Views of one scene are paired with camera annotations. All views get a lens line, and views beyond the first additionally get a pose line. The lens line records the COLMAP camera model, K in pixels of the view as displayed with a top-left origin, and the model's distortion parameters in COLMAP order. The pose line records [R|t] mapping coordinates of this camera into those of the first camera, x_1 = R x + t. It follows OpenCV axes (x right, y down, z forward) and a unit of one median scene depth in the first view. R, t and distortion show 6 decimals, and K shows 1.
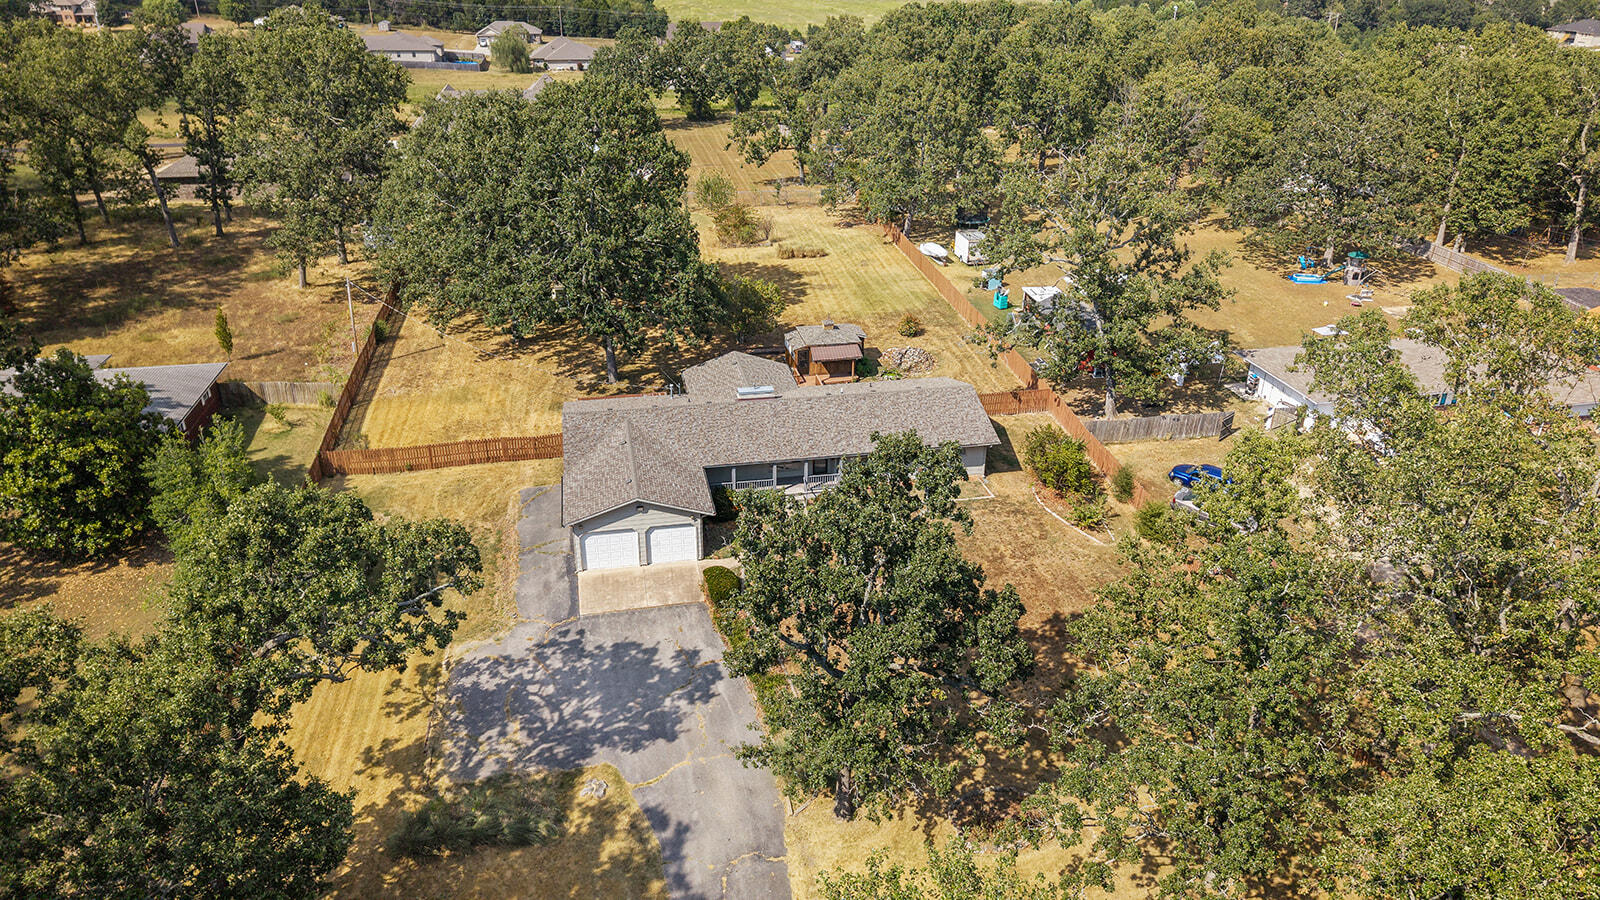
lens RADIAL K [[941.4, 0, 800.0], [0, 941.4, 450.0], [0, 0, 1]] dist [-0.001825, -0.002227]
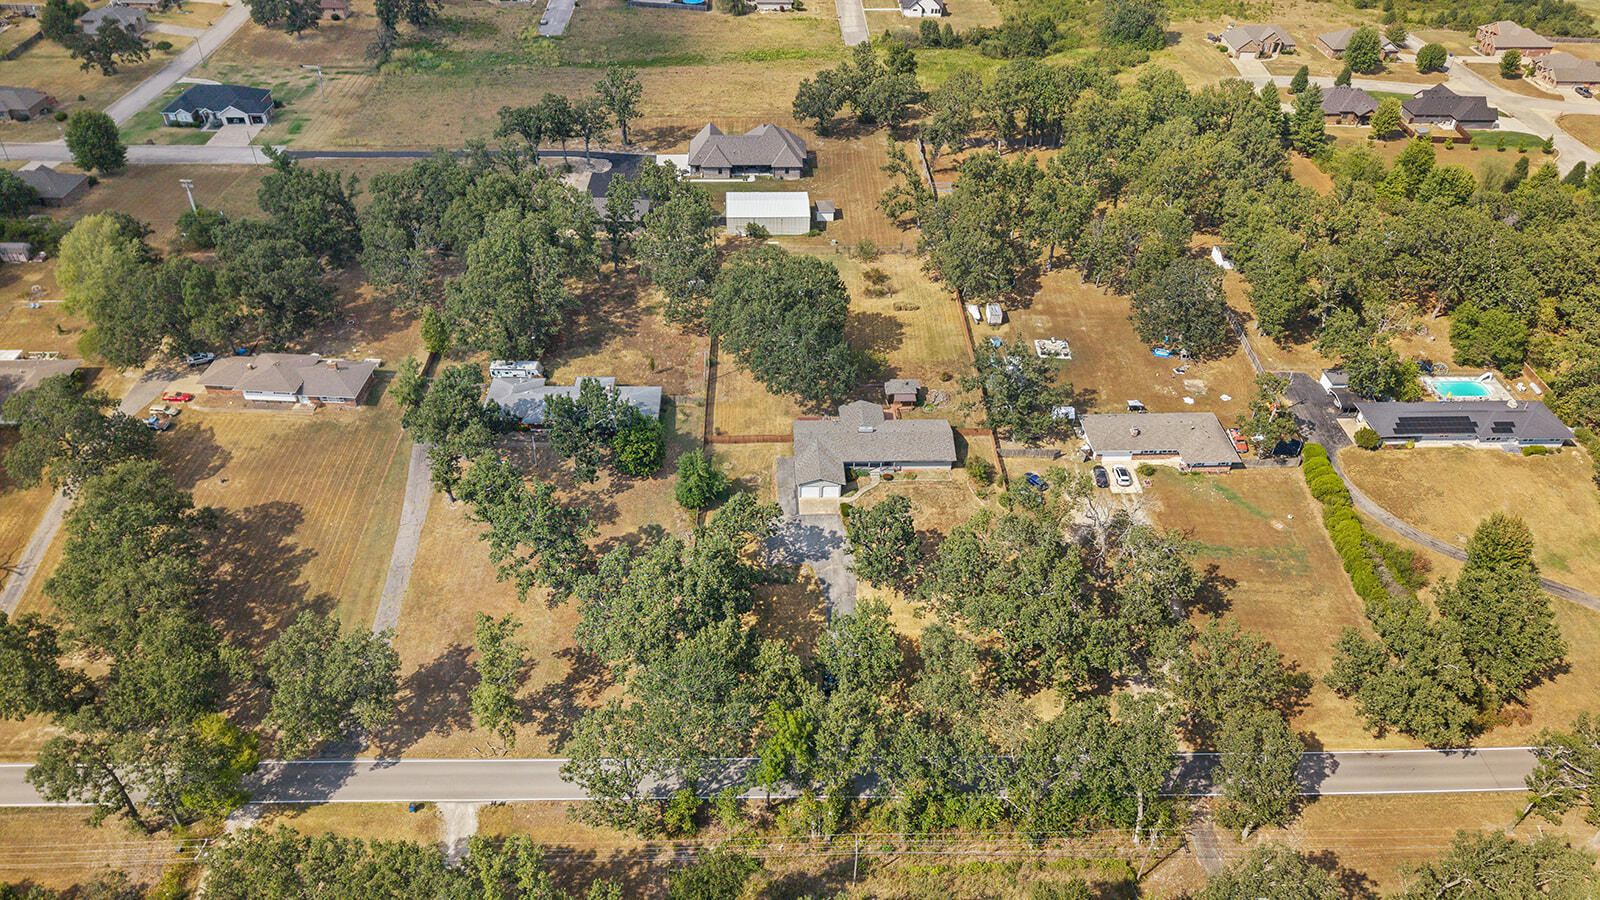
lens RADIAL K [[941.4, 0, 800.0], [0, 941.4, 450.0], [0, 0, 1]] dist [-0.001825, -0.002227]
pose [[0.984482, 0.103367, -0.141812, 0.201610], [-0.061539, 0.960146, 0.272640, -0.959540], [0.164342, -0.259683, 0.951607, -2.078780]]
